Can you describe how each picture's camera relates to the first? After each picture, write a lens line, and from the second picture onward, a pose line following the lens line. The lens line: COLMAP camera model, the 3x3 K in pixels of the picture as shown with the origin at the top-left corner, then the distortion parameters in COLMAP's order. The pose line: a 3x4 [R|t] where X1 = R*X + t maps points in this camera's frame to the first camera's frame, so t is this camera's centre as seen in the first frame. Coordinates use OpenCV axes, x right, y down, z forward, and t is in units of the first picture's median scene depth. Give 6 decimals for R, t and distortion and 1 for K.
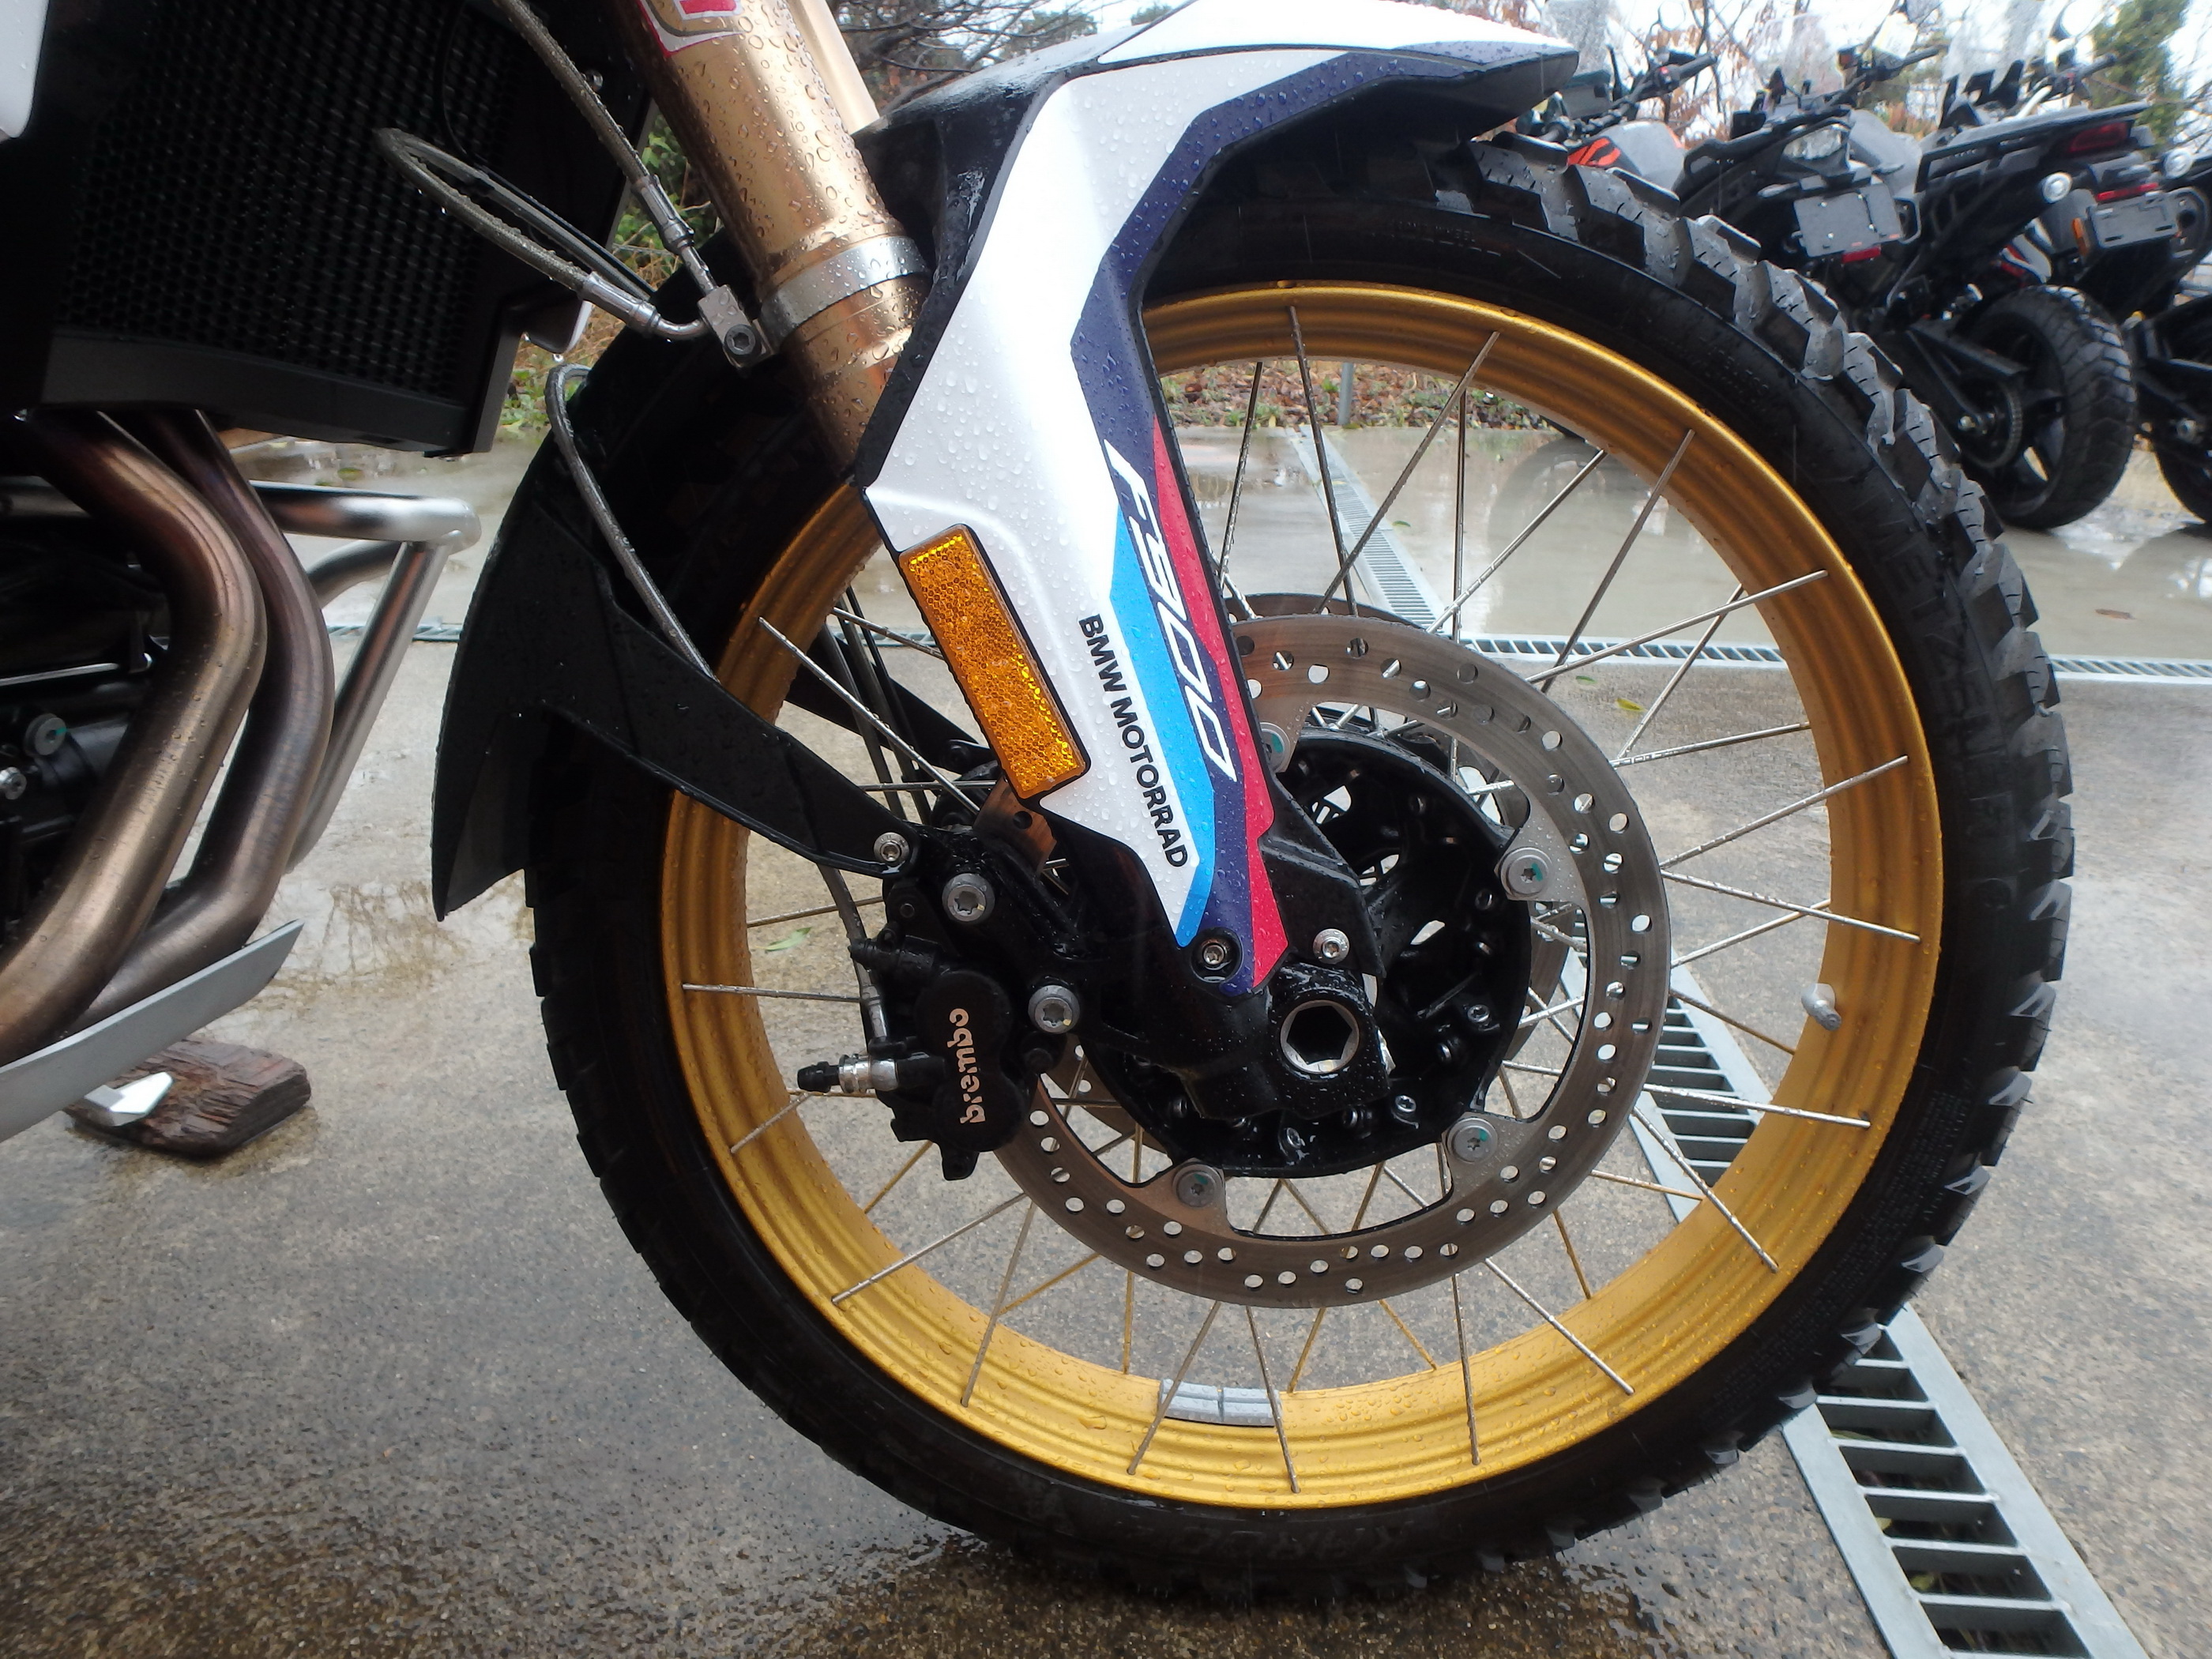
lens RADIAL K [[1396.2, 0, 1106.0], [0, 1396.2, 829.5], [0, 0, 1]] dist [-0.057982, 0.014102]
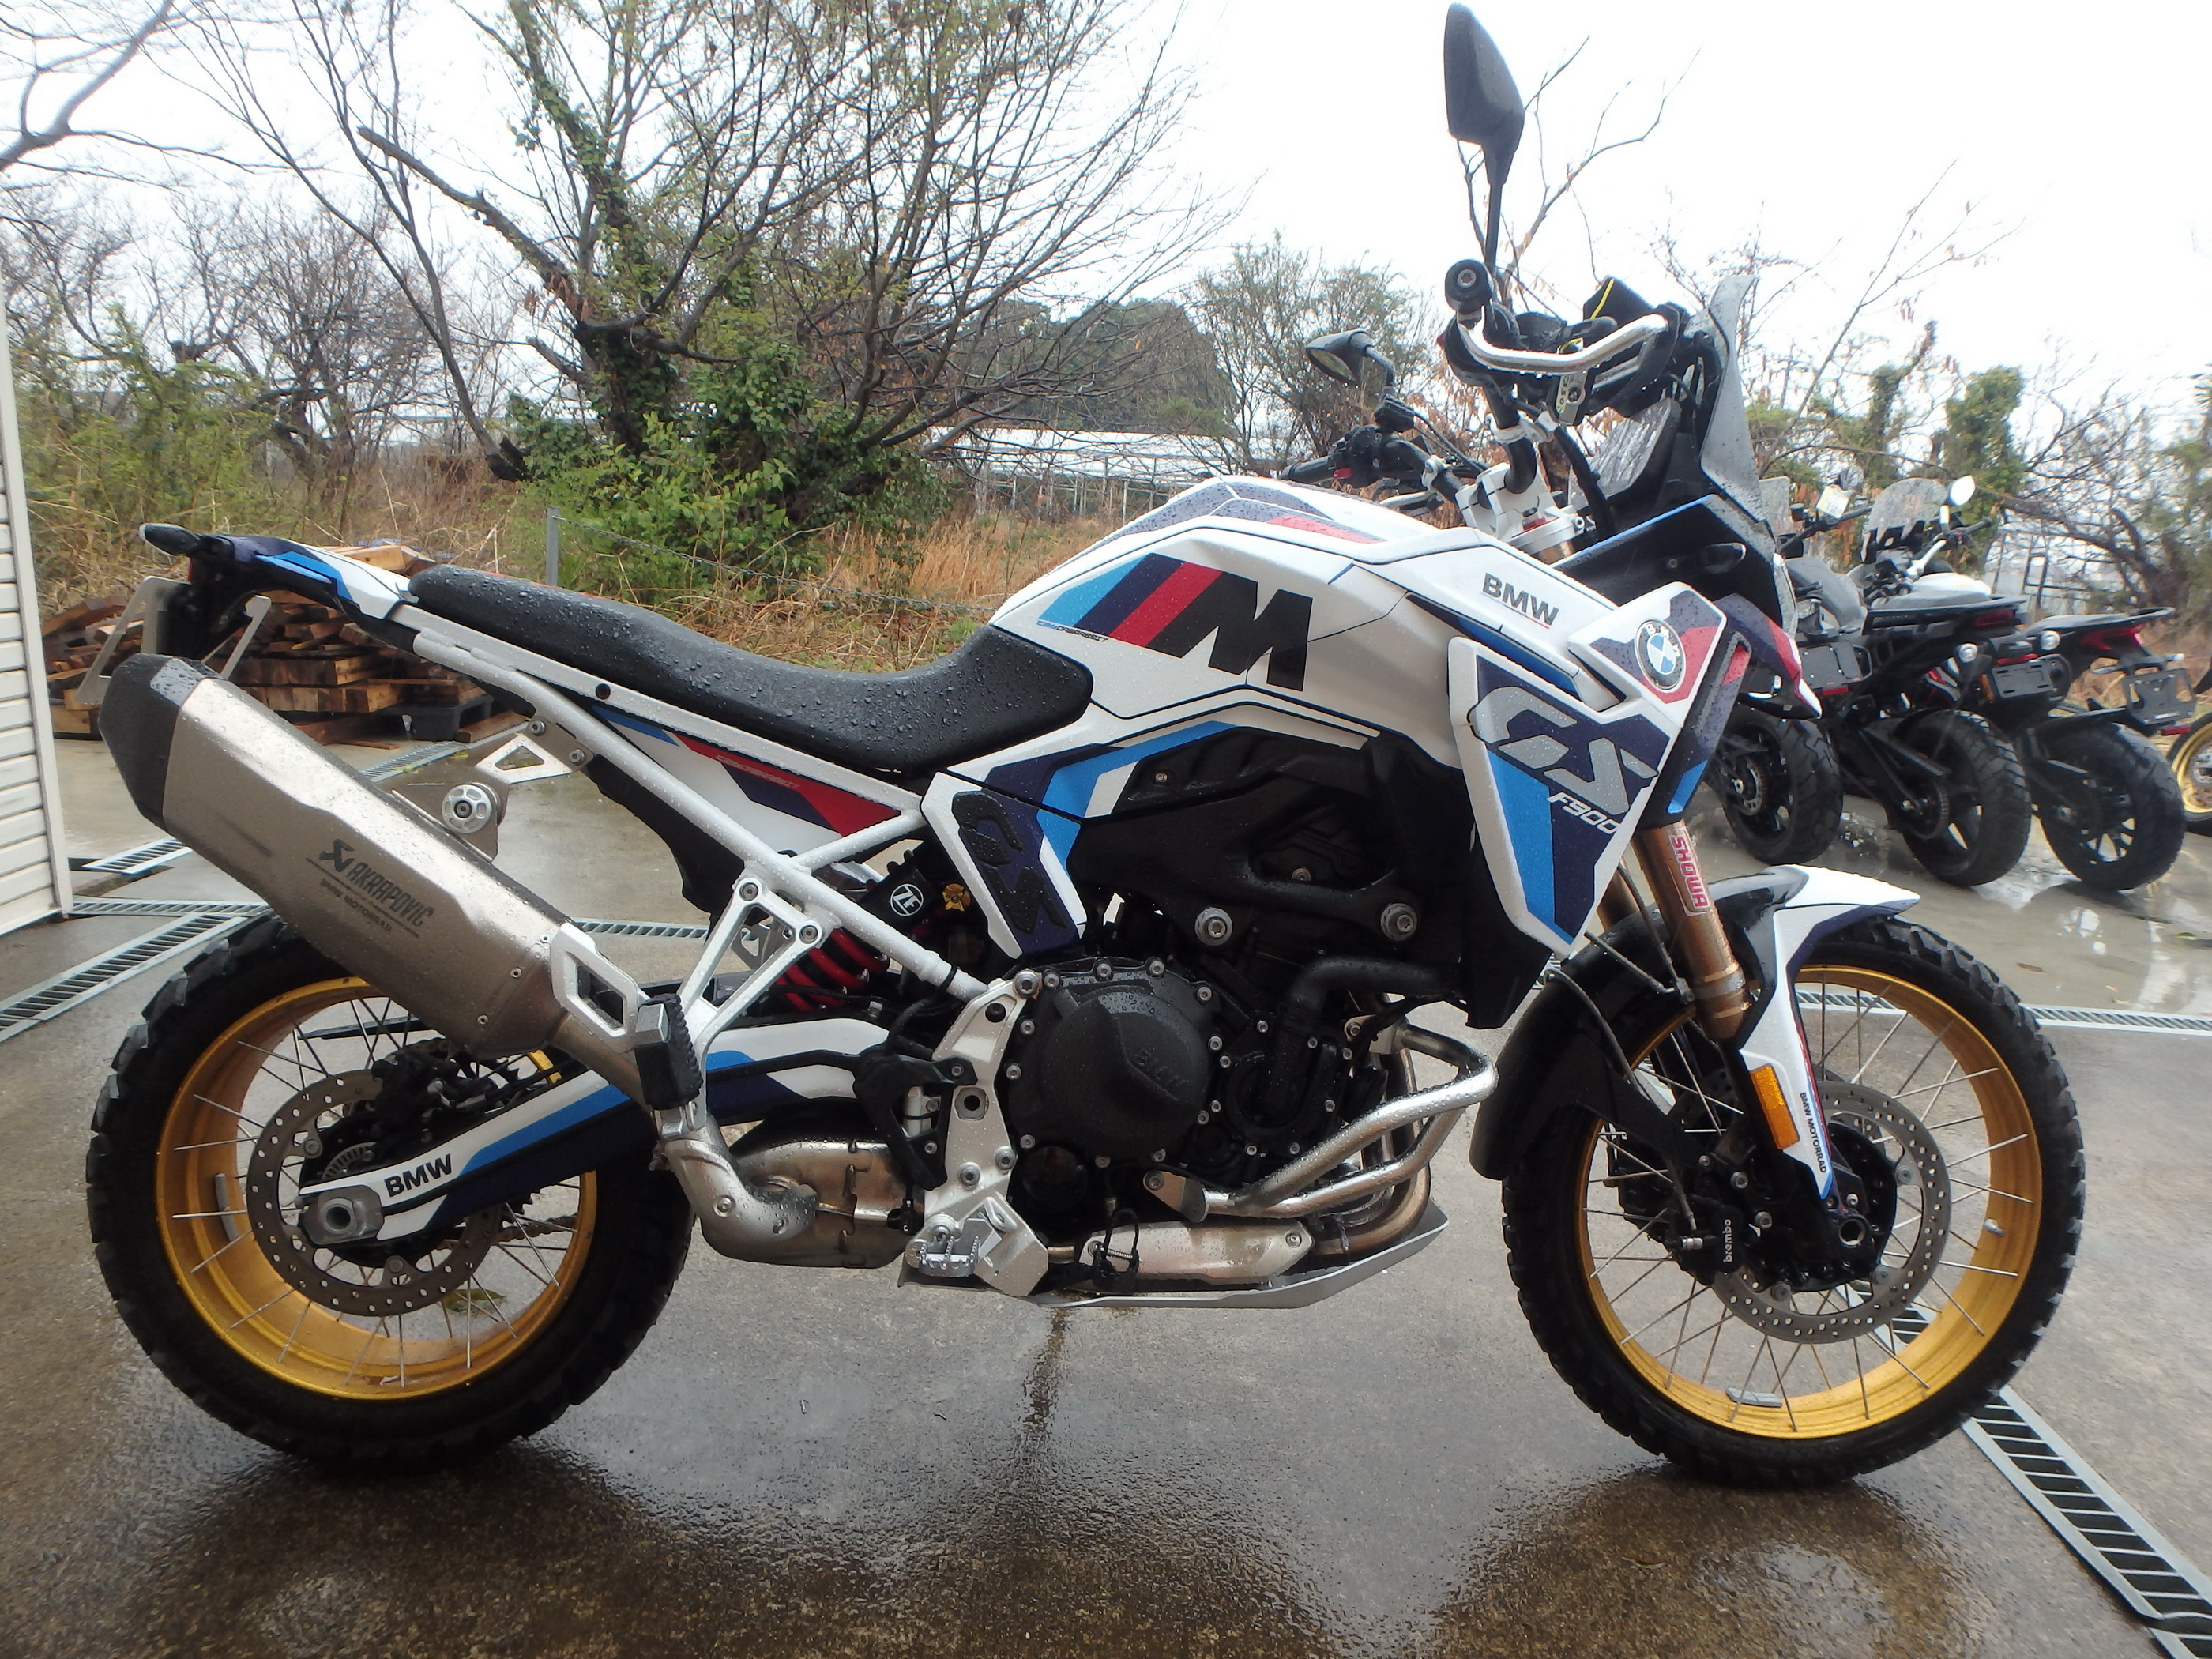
lens RADIAL K [[1365.9, 0, 1133.9], [0, 1365.9, 797.5], [0, 0, 1]] dist [-0.051835, 0.007955]
pose [[0.996409, 0.056980, 0.062635, -0.446003], [-0.043957, 0.980307, -0.192524, -0.038773], [-0.072372, 0.189079, 0.979291, -0.513383]]
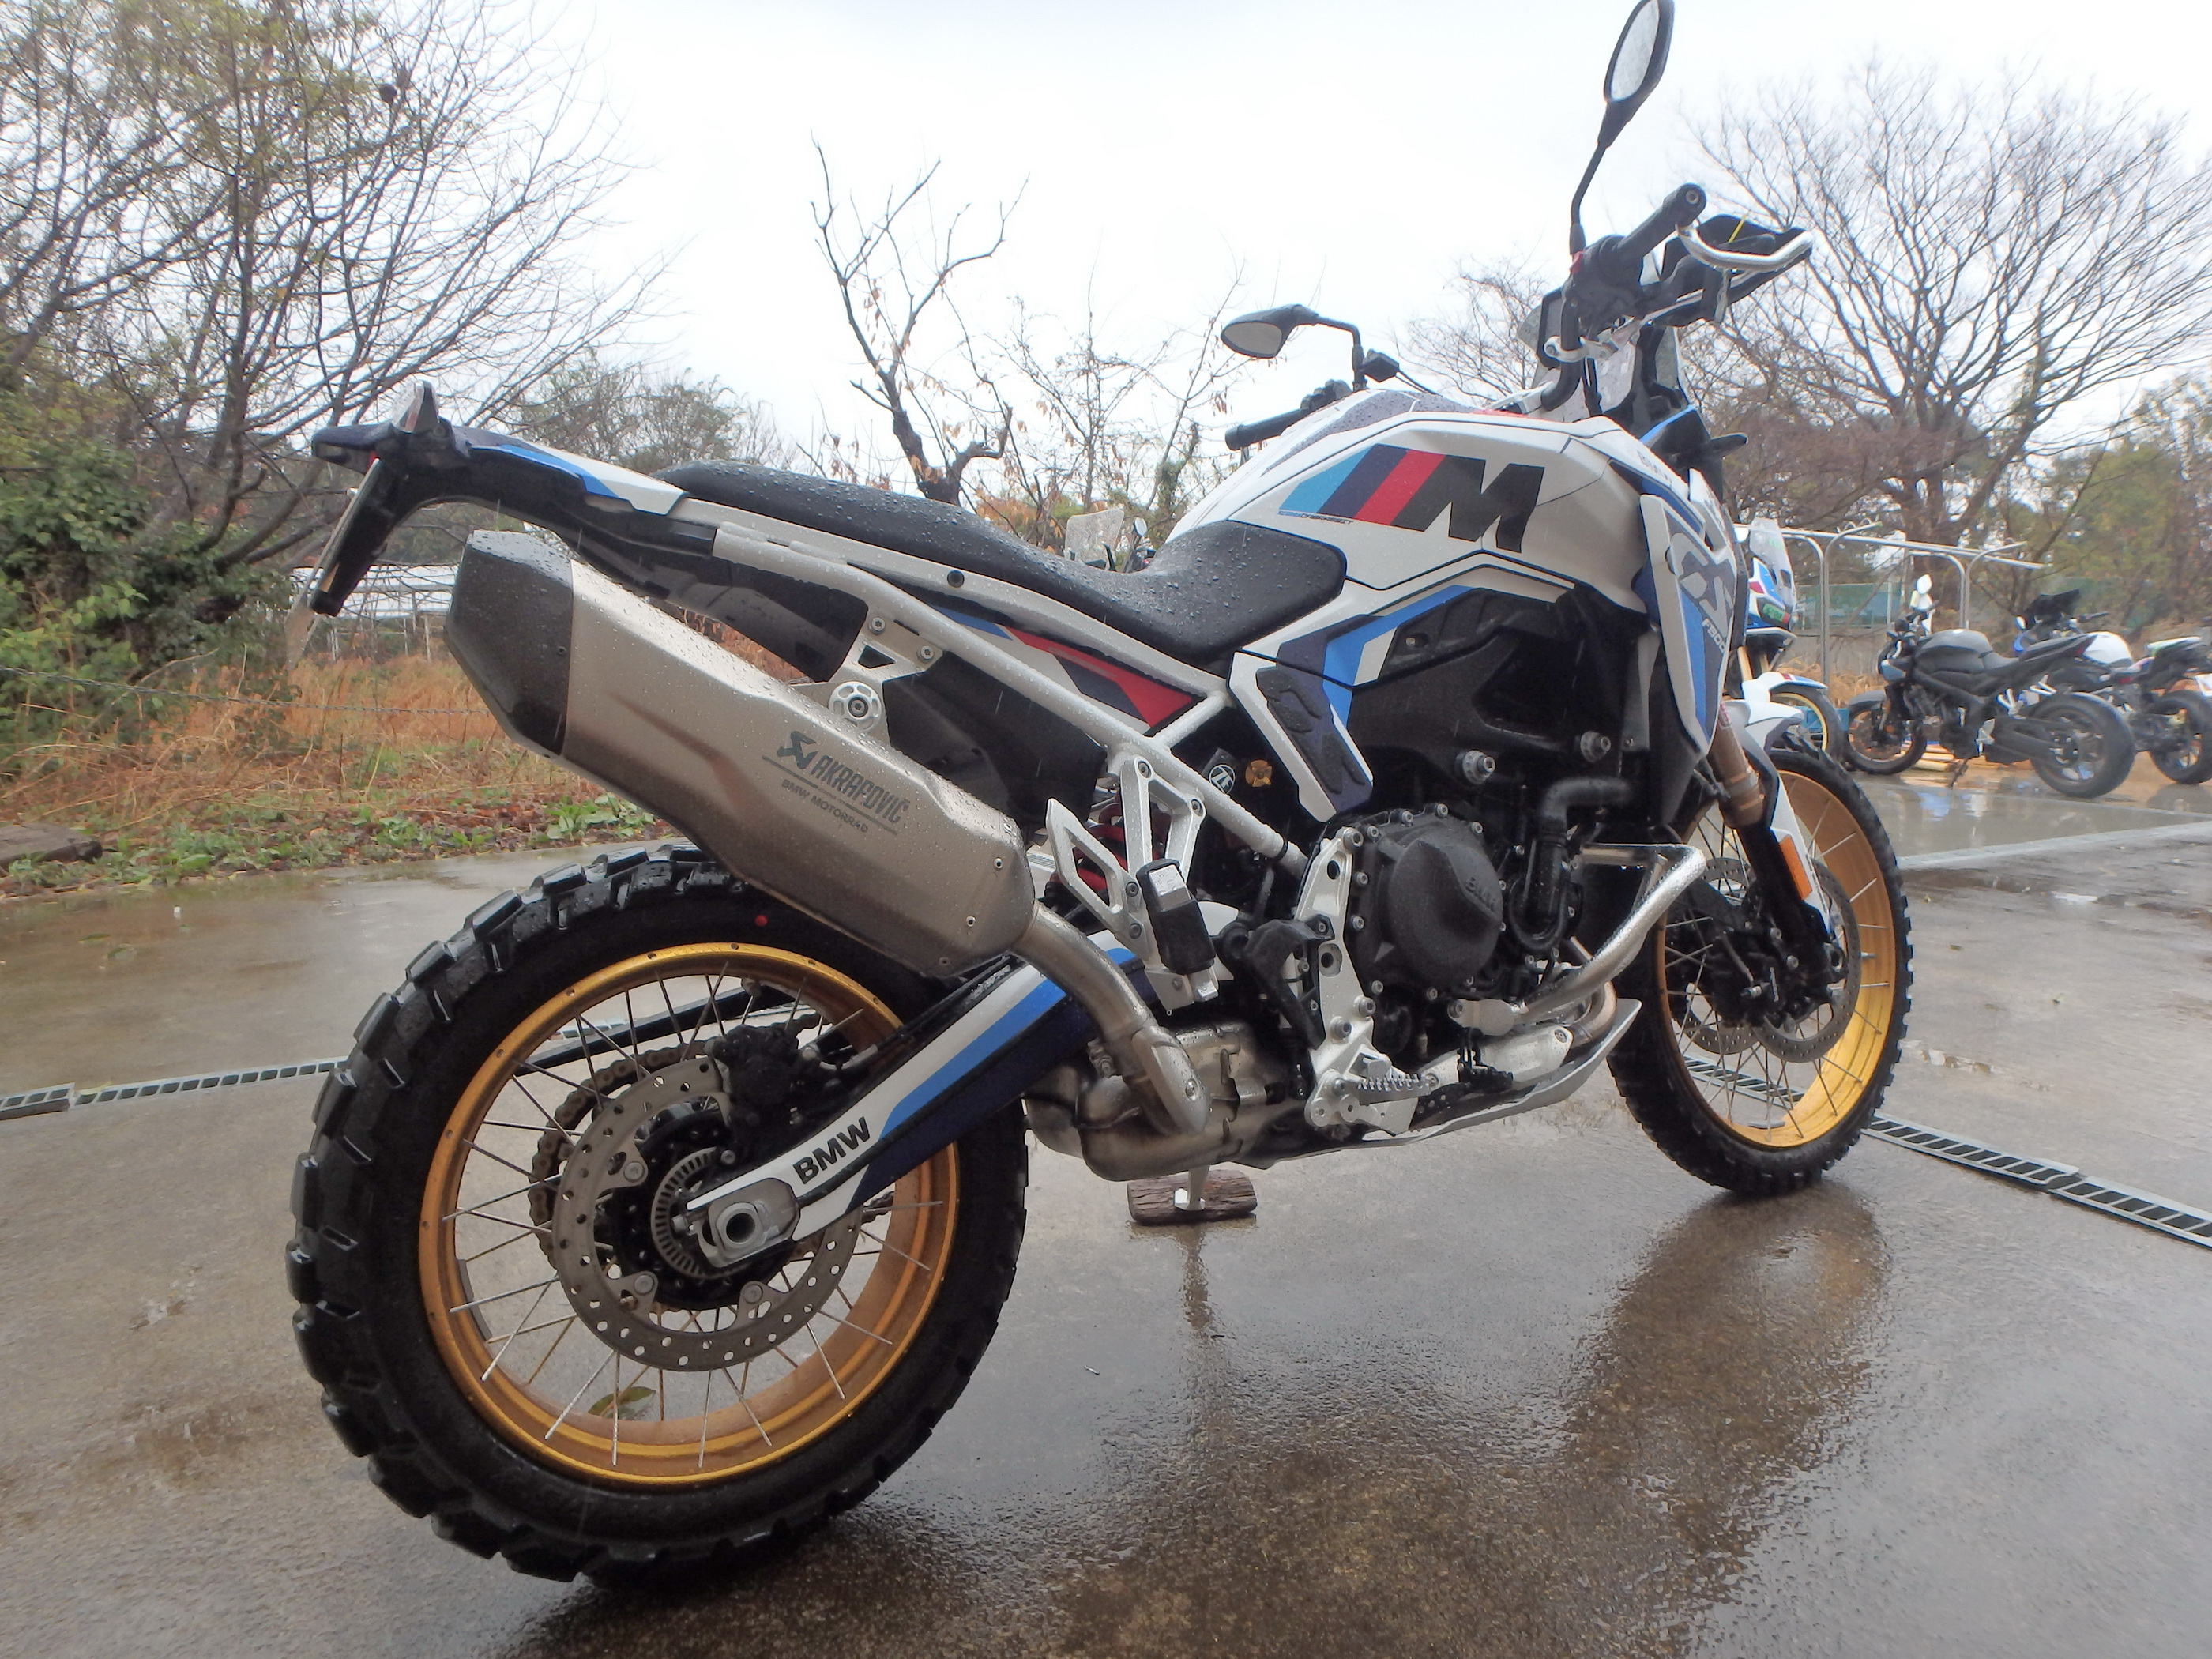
lens RADIAL K [[1393.4, 0, 1169.3], [0, 1393.4, 821.4], [0, 0, 1]] dist [-0.066511, 0.003731]
pose [[0.849944, -0.063162, 0.523073, -0.957770], [0.208238, 0.952227, -0.223384, 0.067599], [-0.483975, 0.298787, 0.822493, -0.376218]]
